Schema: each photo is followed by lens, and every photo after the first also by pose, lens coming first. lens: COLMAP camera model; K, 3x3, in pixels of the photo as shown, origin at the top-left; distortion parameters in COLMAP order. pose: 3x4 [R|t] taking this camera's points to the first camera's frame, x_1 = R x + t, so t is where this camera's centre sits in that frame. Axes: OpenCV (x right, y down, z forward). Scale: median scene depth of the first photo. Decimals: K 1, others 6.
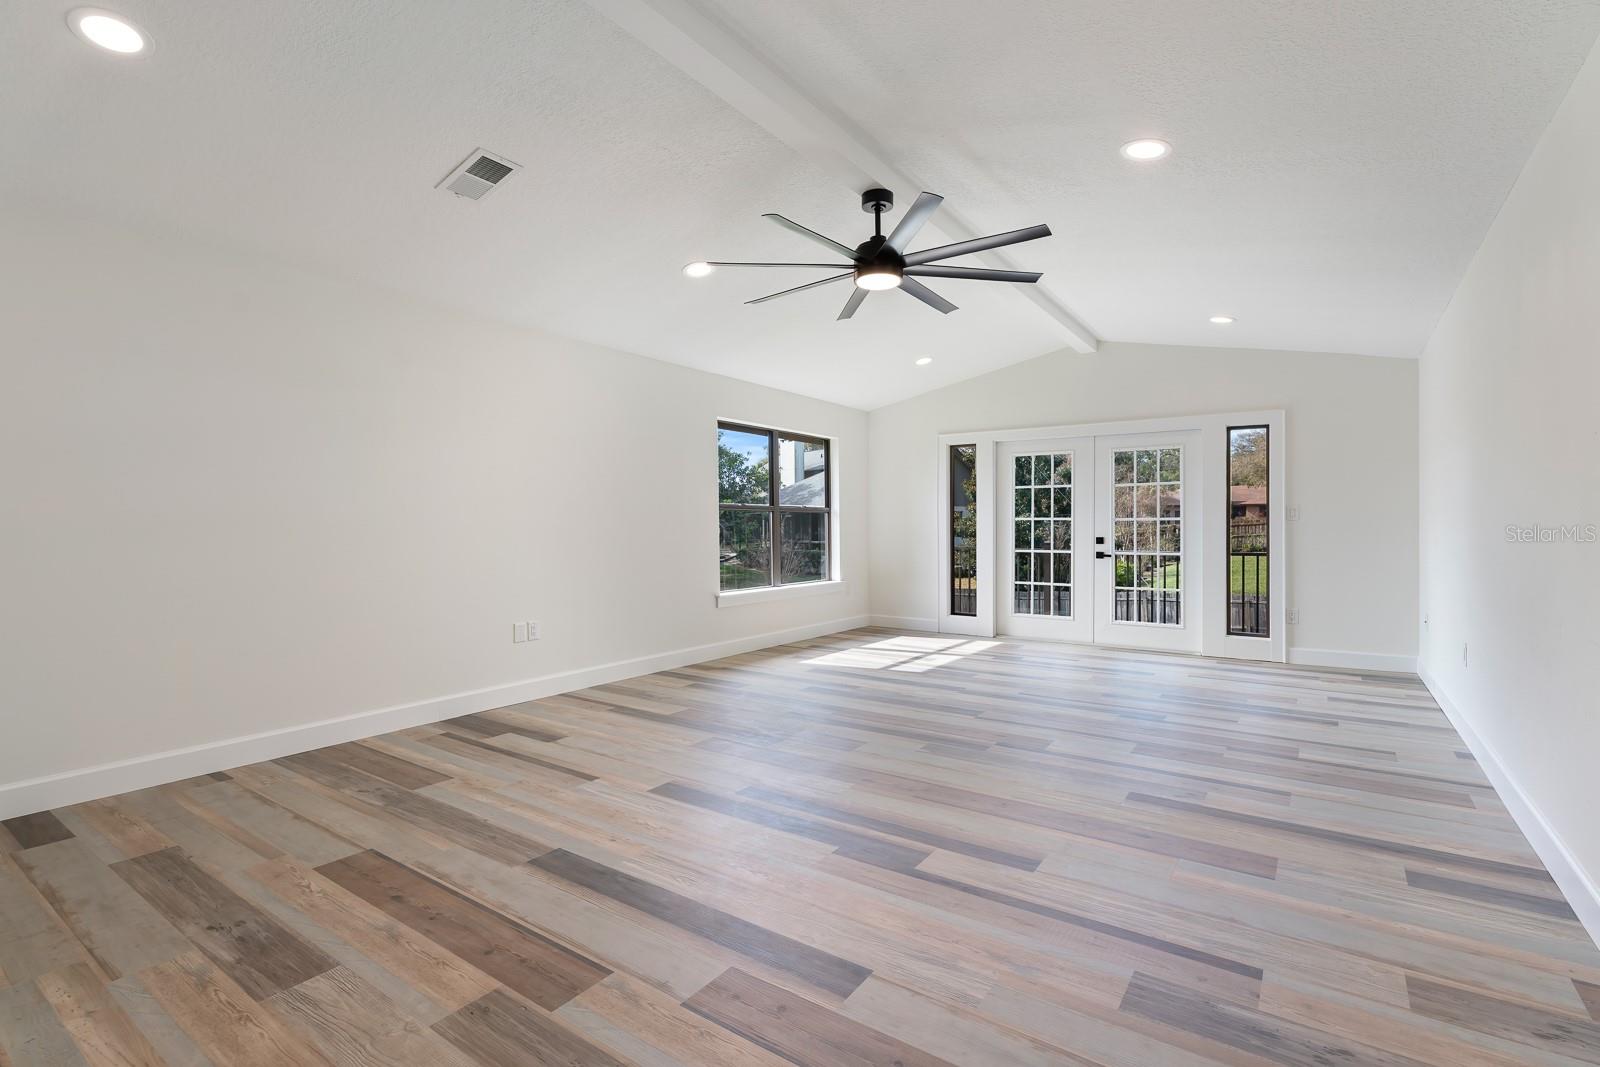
lens RADIAL K [[733.2, 0, 793.6], [0, 733.2, 529.4], [0, 0, 1]] dist [-0.000400, -0.000554]
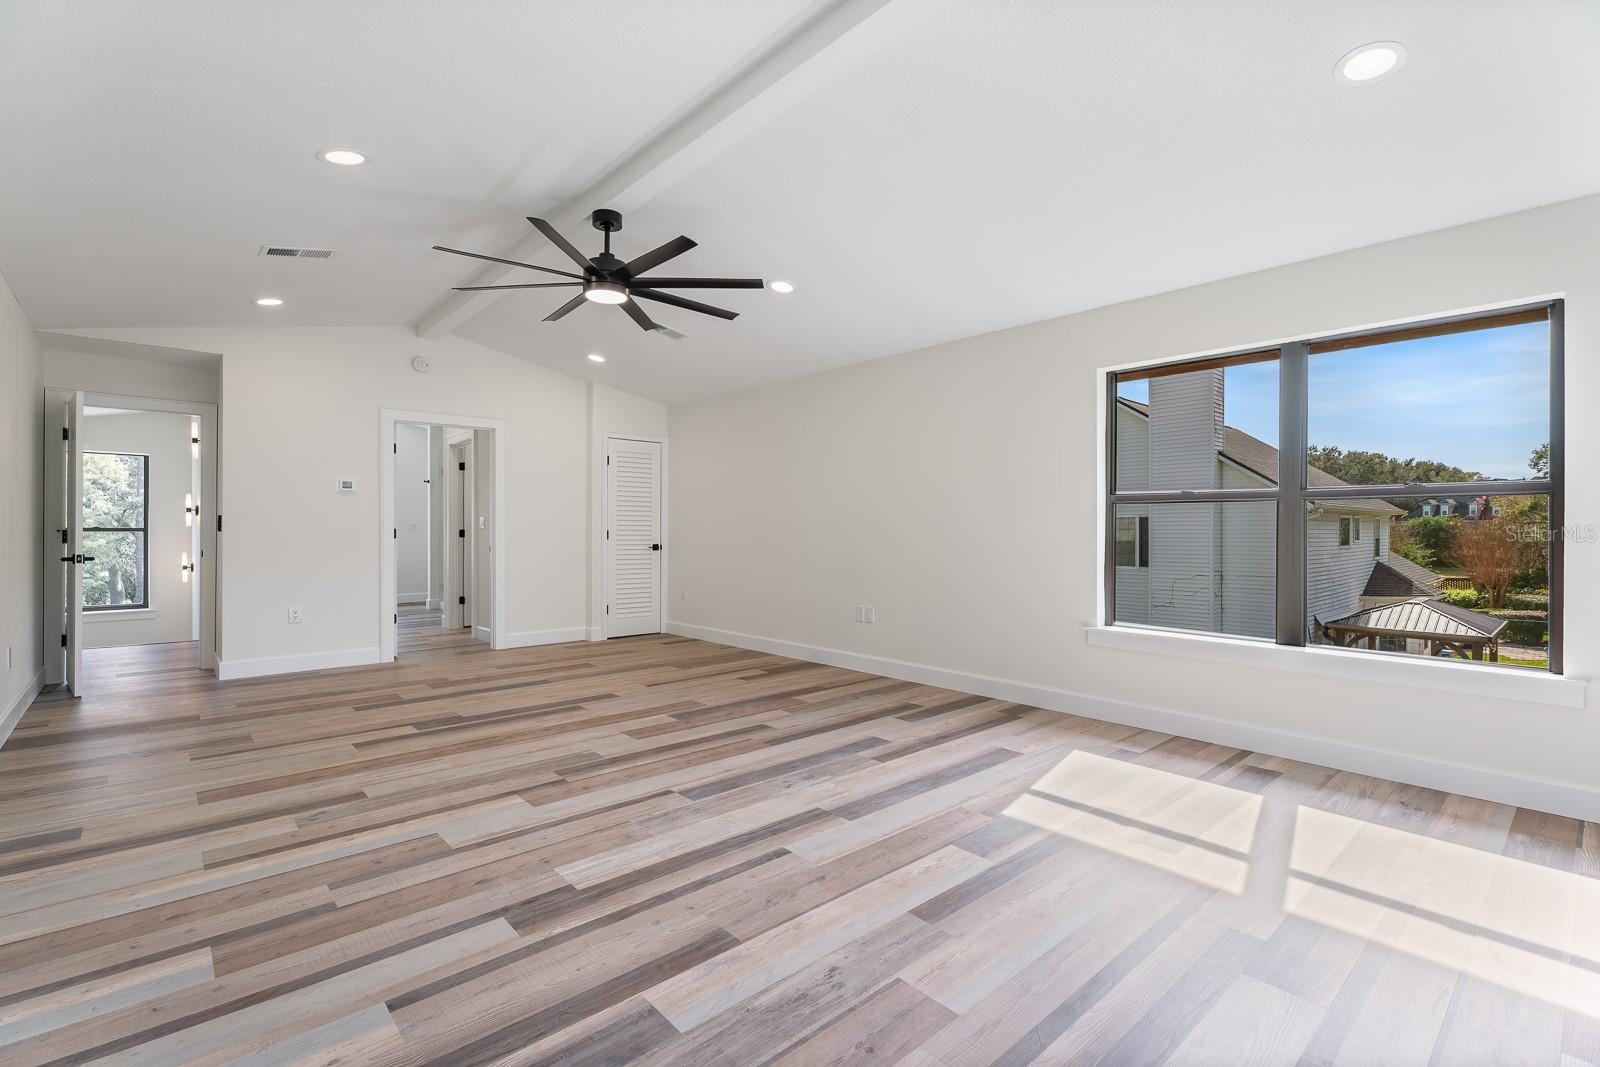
lens RADIAL K [[733.2, 0, 793.0], [0, 733.2, 528.1], [0, 0, 1]] dist [-0.000400, -0.000554]
pose [[-0.222226, 0.006230, -0.974975, 1.103555], [-0.005172, 0.999958, 0.007568, -0.013217], [0.974981, 0.006724, -0.222185, 1.514750]]
